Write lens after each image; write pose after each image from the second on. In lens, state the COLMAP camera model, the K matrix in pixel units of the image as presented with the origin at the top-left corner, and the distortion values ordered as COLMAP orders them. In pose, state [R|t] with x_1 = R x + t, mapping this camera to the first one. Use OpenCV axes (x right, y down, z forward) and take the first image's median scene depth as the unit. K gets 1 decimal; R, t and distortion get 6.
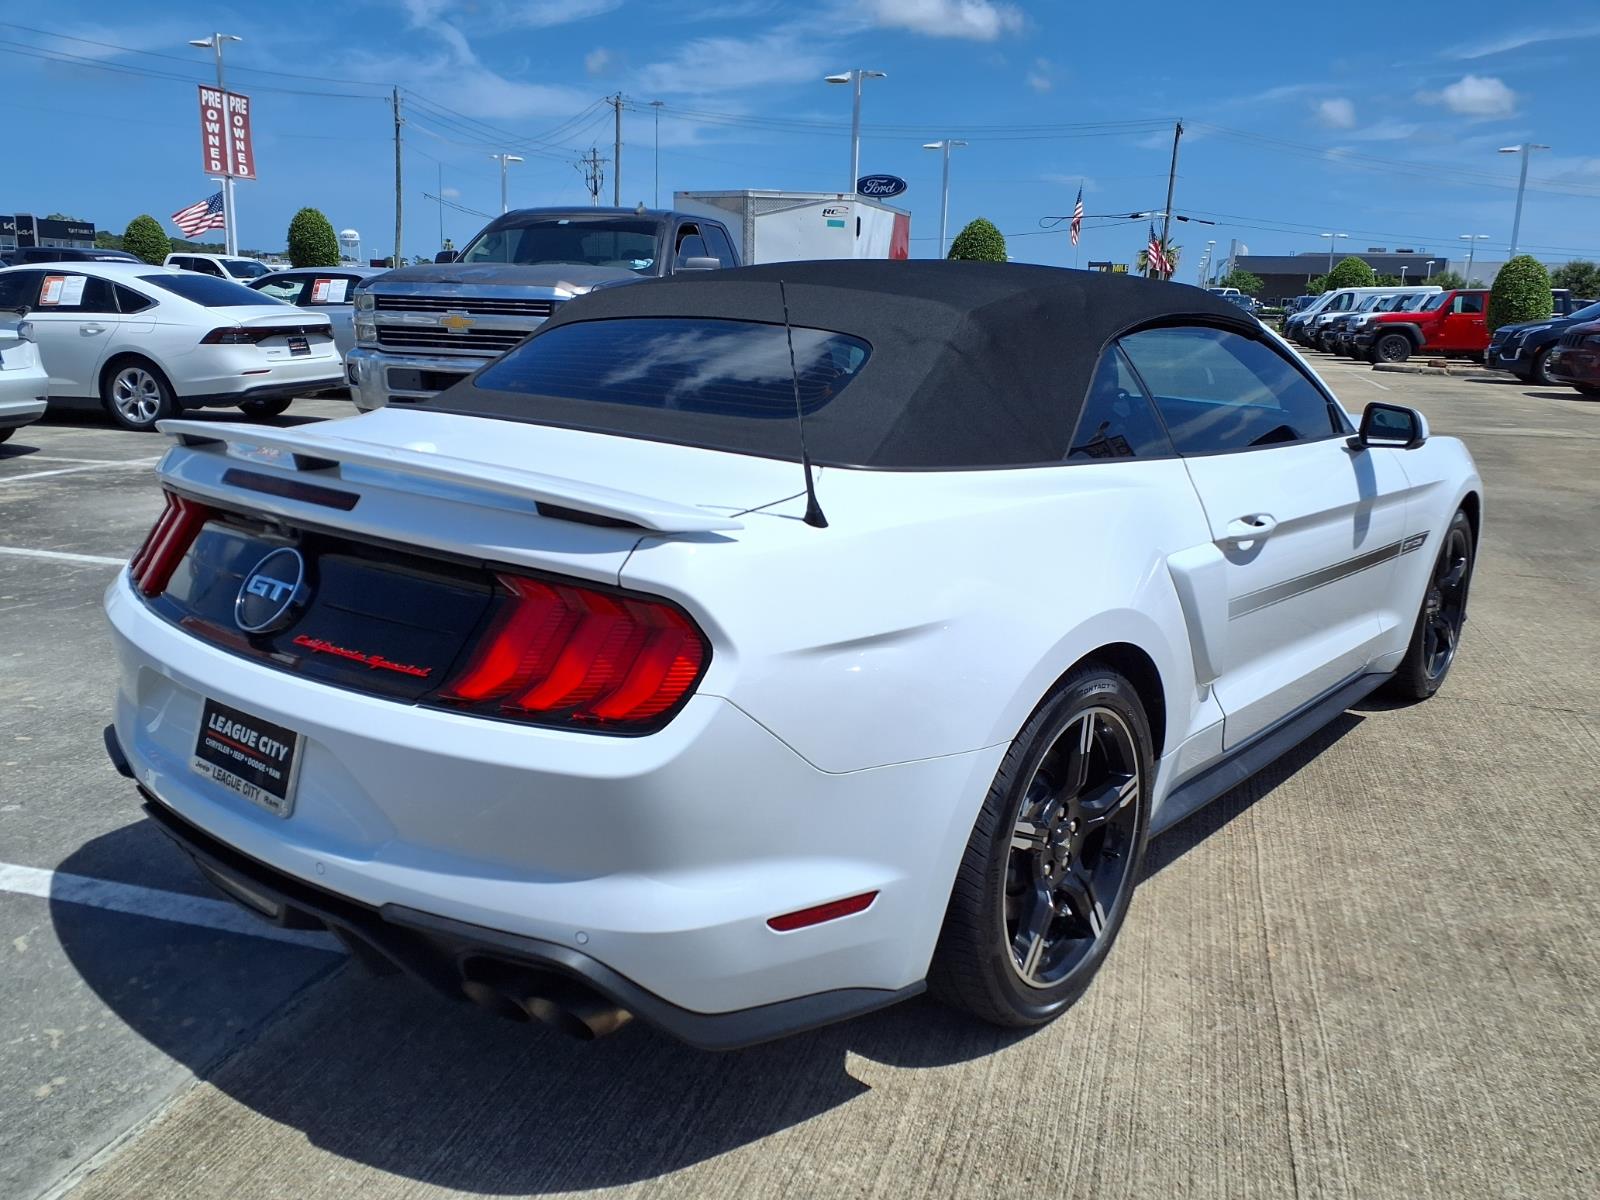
lens RADIAL K [[1531.1, 0, 800.0], [0, 1531.1, 600.0], [0, 0, 1]] dist [0.073874, 0.001660]
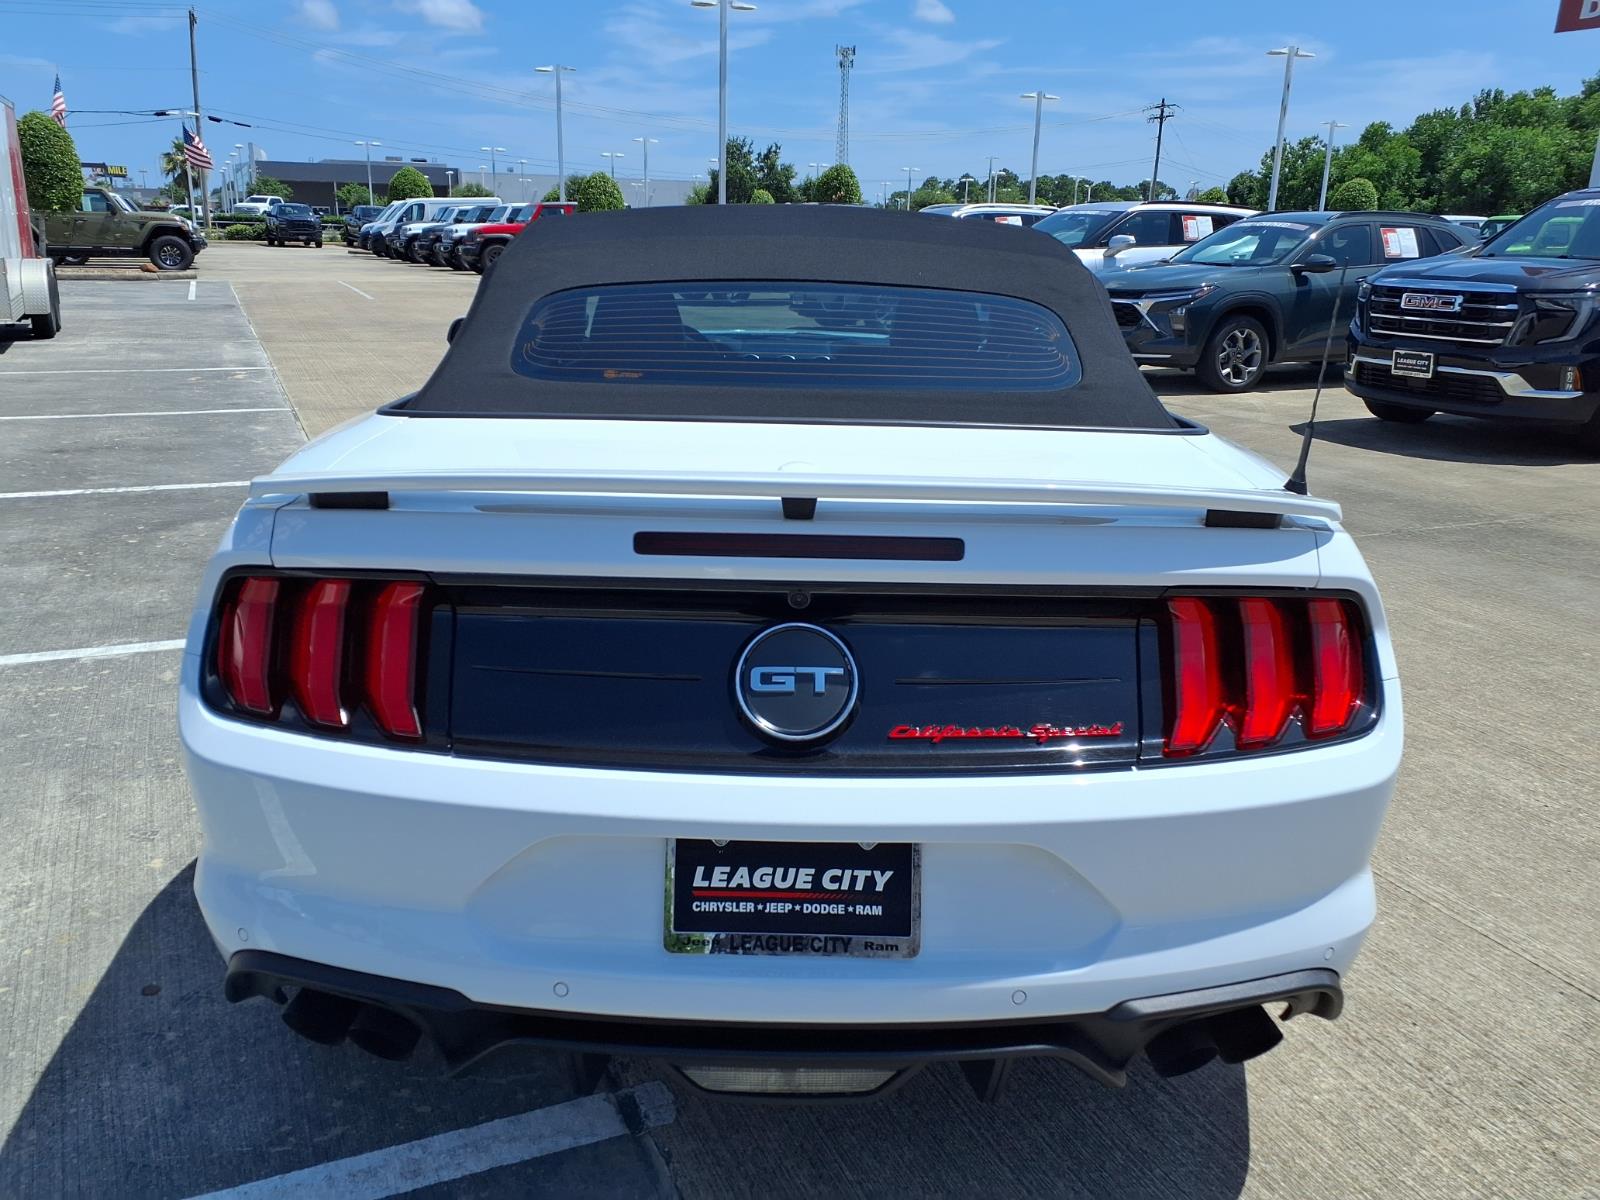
lens RADIAL K [[1531.1, 0, 800.0], [0, 1531.1, 600.0], [0, 0, 1]] dist [0.073874, 0.001660]
pose [[0.721564, -0.187008, 0.666613, -0.170416], [0.143919, 0.982312, 0.119789, -0.027940], [-0.677224, 0.009503, 0.735716, 0.089820]]
